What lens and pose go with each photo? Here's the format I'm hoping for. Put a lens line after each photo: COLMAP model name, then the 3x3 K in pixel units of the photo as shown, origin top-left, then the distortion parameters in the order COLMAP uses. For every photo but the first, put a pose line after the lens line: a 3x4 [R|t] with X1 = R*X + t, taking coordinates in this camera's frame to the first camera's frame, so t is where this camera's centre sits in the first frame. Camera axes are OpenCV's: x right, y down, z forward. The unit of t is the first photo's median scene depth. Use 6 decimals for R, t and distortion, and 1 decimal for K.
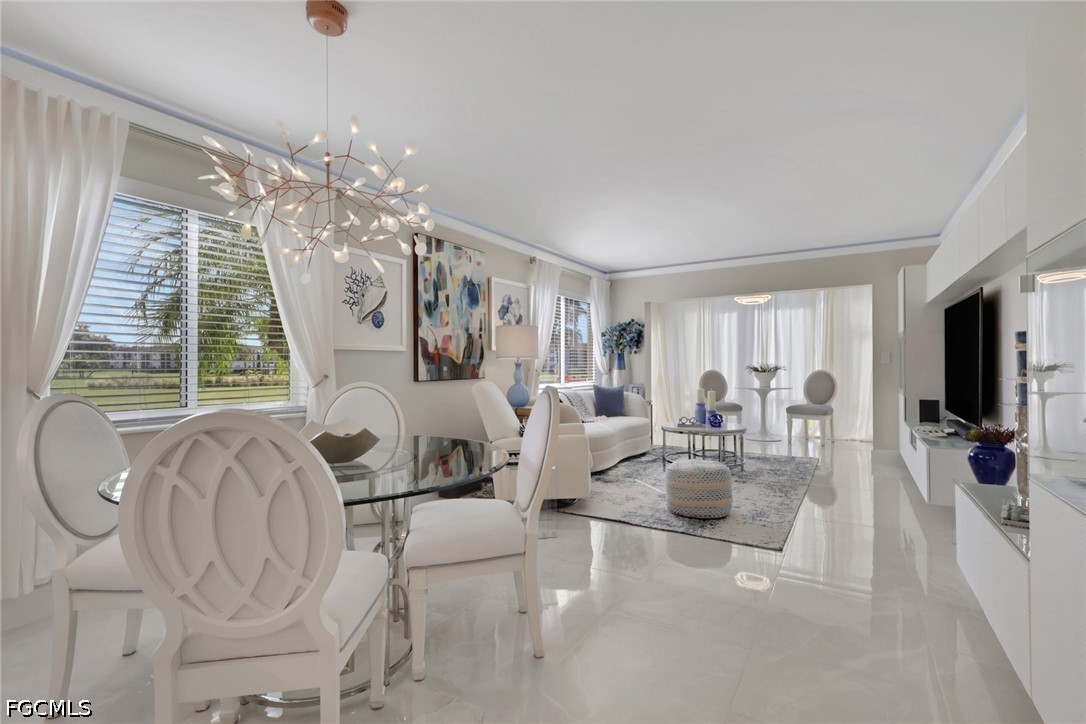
lens RADIAL K [[535.0, 0, 561.7], [0, 535.0, 358.3], [0, 0, 1]] dist [-0.005326, 0.000986]
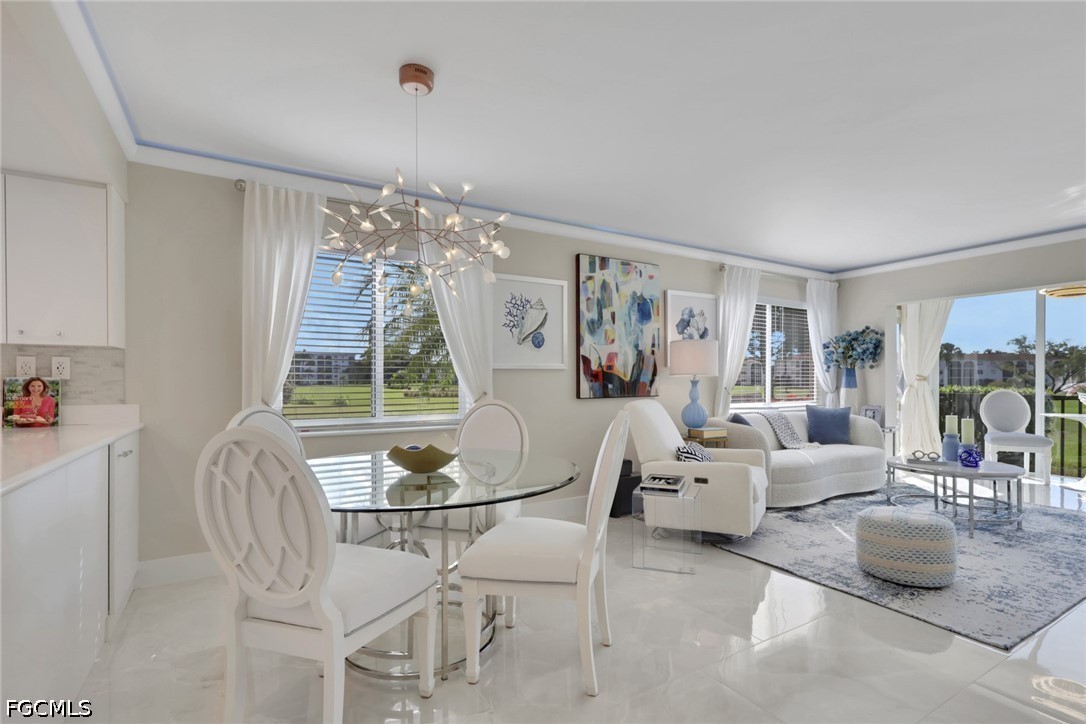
lens RADIAL K [[535.0, 0, 534.1], [0, 535.0, 379.2], [0, 0, 1]] dist [-0.005326, 0.000986]
pose [[0.870047, 0.005023, -0.492943, 0.150424], [0.002216, 0.999898, 0.014101, -0.007965], [0.492964, -0.013361, 0.869947, 0.057603]]
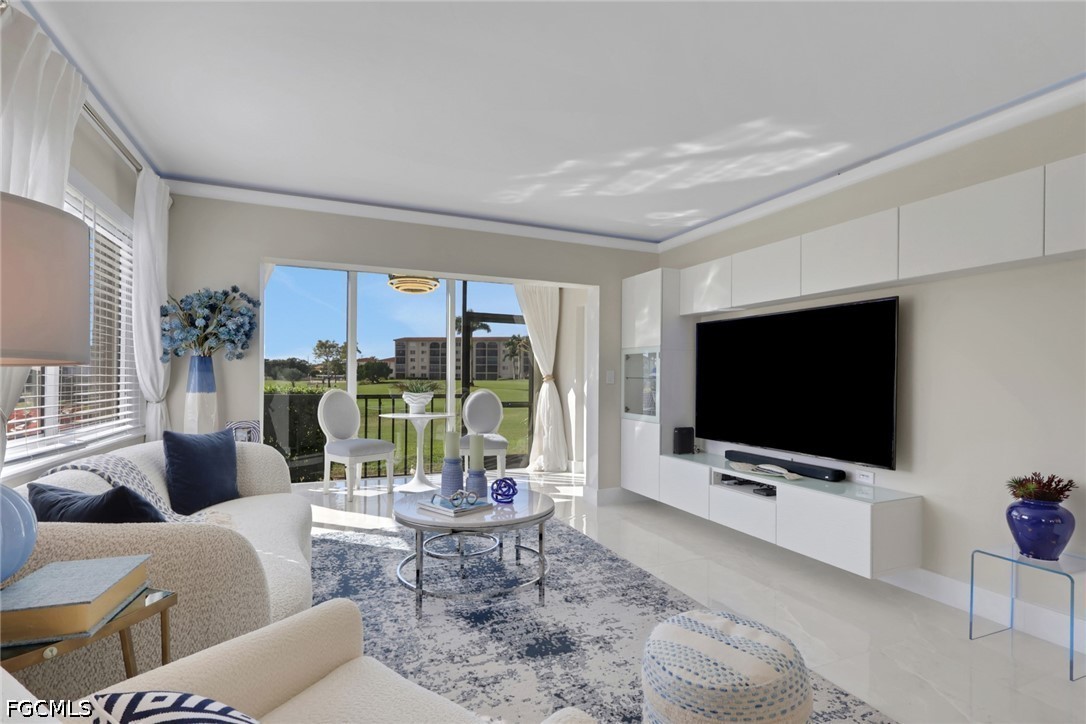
lens RADIAL K [[535.0, 0, 577.8], [0, 535.0, 380.5], [0, 0, 1]] dist [-0.005326, 0.000986]
pose [[0.584434, 0.007196, 0.811410, -0.124842], [-0.021859, 0.999737, 0.006878, 0.001999], [-0.811147, -0.021756, 0.584437, 0.763830]]
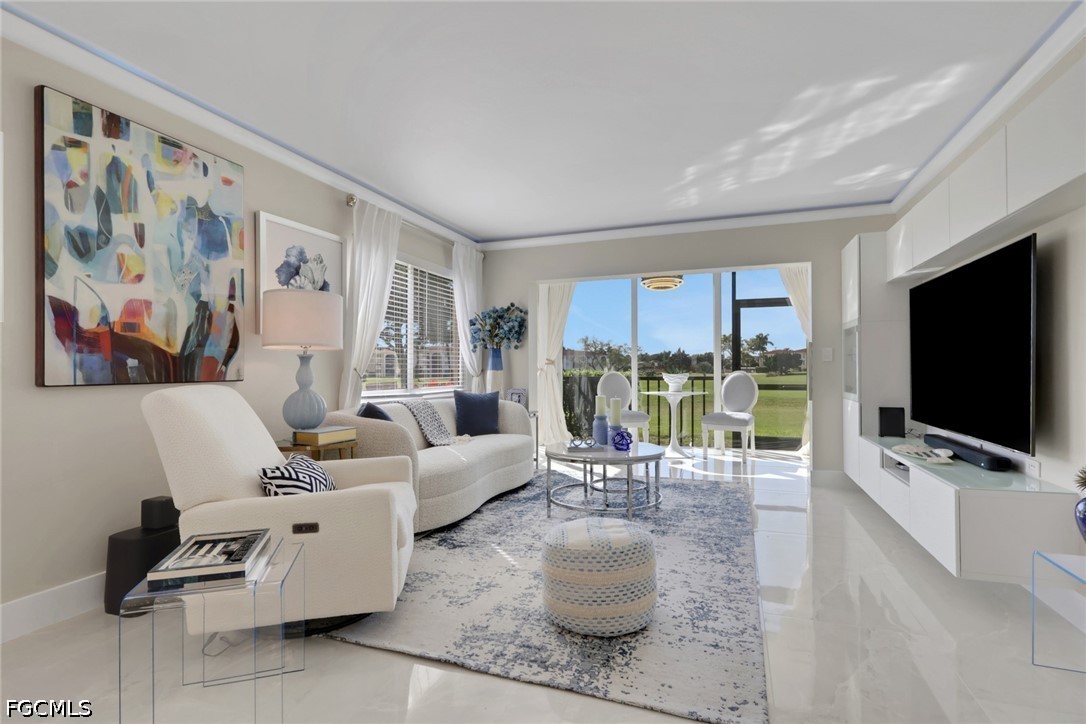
lens RADIAL K [[535.0, 0, 560.4], [0, 535.0, 366.1], [0, 0, 1]] dist [-0.005326, 0.000986]
pose [[0.983036, -0.000302, 0.183414, 0.099762], [-0.000496, 0.999991, 0.004307, 0.020155], [-0.183413, -0.004325, 0.983026, 0.402558]]
